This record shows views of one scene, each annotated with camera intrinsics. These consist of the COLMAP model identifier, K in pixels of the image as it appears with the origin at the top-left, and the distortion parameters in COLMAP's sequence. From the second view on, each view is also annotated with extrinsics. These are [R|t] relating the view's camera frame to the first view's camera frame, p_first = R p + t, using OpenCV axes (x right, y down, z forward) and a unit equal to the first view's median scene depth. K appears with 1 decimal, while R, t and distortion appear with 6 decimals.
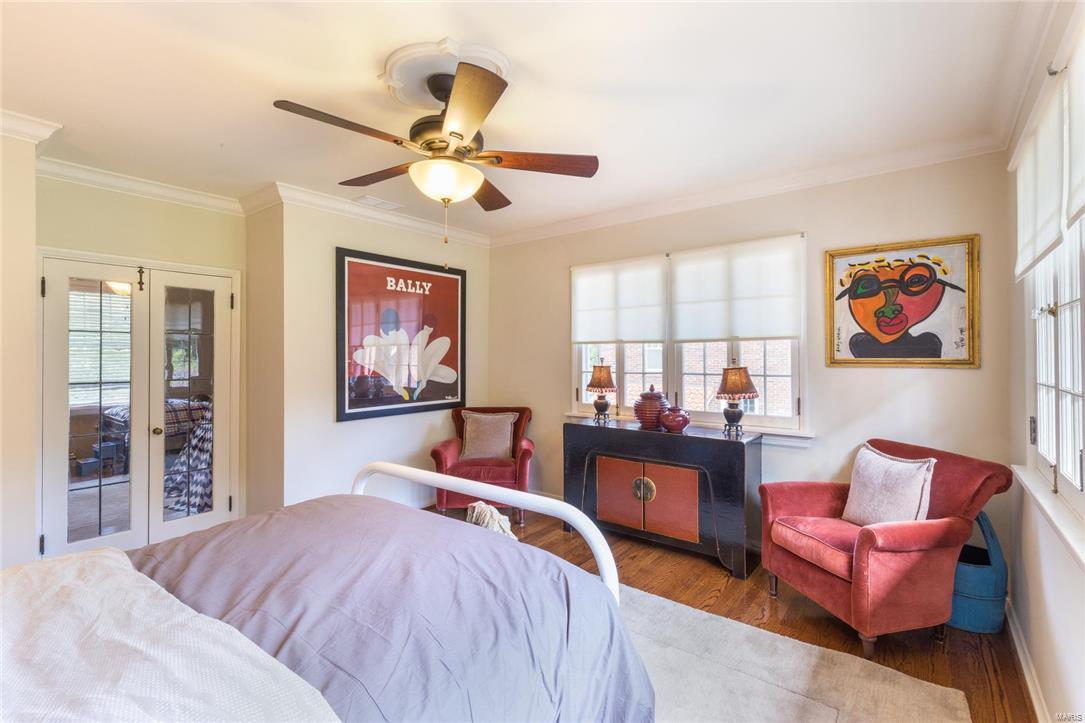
lens RADIAL K [[486.0, 0, 544.8], [0, 486.0, 351.3], [0, 0, 1]] dist [0.002922, 0.000213]
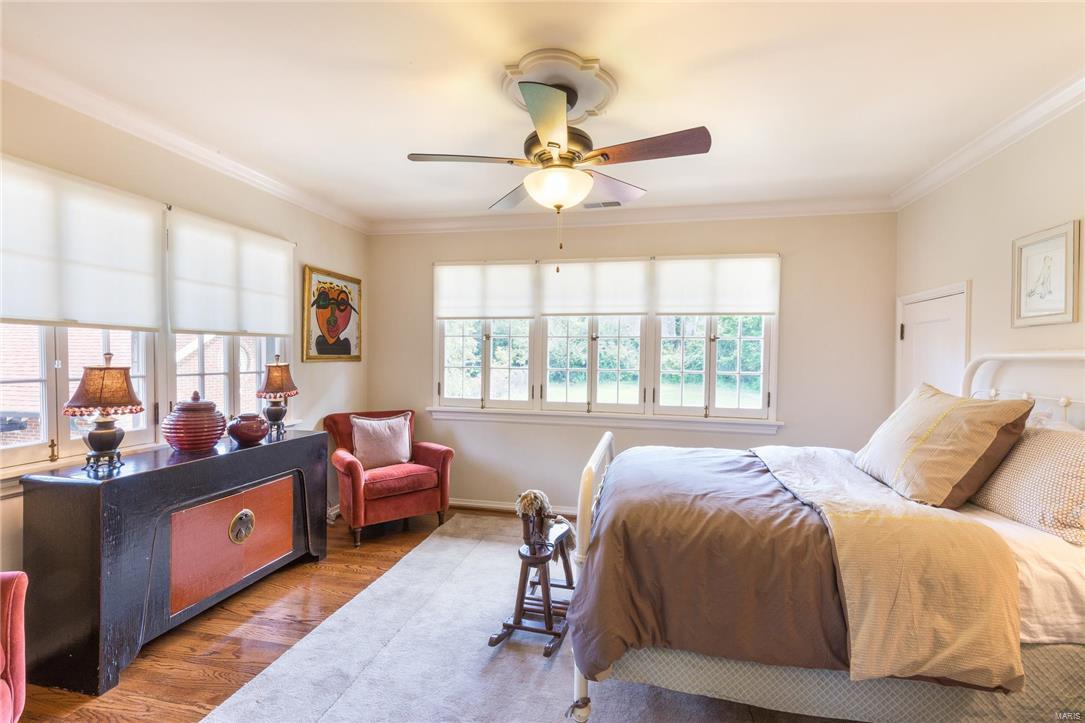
lens RADIAL K [[486.0, 0, 542.3], [0, 486.0, 367.3], [0, 0, 1]] dist [0.002922, 0.000213]
pose [[-0.439734, -0.021793, 0.897864, -0.715074], [-0.016690, 0.999731, 0.016092, 0.015376], [-0.897973, -0.007909, -0.439979, 0.959484]]
